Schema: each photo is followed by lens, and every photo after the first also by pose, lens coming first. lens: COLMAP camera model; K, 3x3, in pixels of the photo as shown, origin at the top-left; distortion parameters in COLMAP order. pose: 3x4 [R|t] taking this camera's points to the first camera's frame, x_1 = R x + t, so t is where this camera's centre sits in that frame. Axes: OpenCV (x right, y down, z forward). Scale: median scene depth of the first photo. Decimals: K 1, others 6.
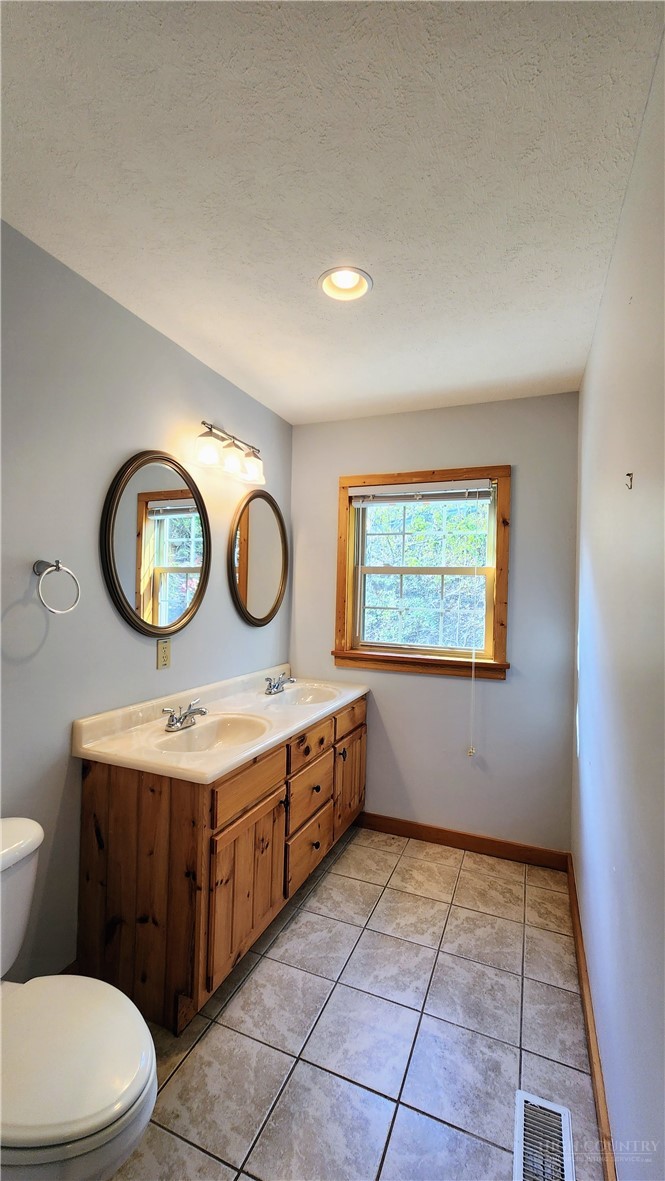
lens RADIAL K [[486.5, 0, 332.3], [0, 486.5, 598.4], [0, 0, 1]] dist [0.001083, 0.000295]
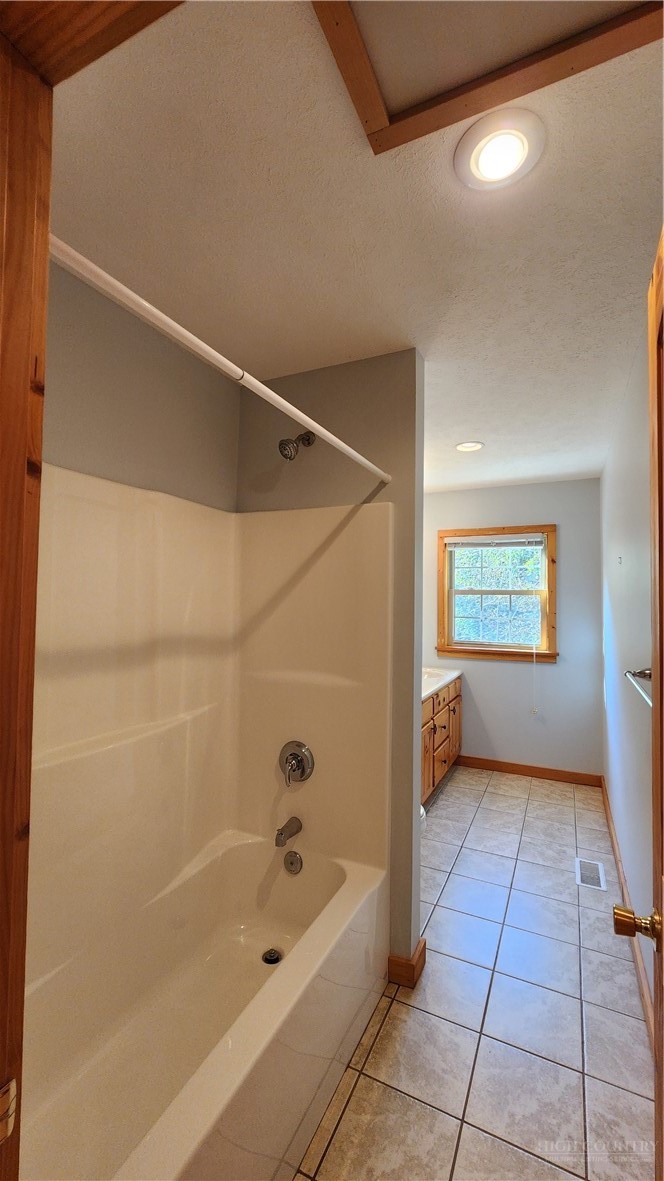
lens RADIAL K [[487.2, 0, 332.0], [0, 487.2, 590.5], [0, 0, 1]] dist [-0.001433, 0.000489]
pose [[0.998439, -0.014369, -0.053981, -0.264104], [0.012392, 0.999246, -0.036792, -0.014968], [0.054469, 0.036065, 0.997864, -0.578997]]
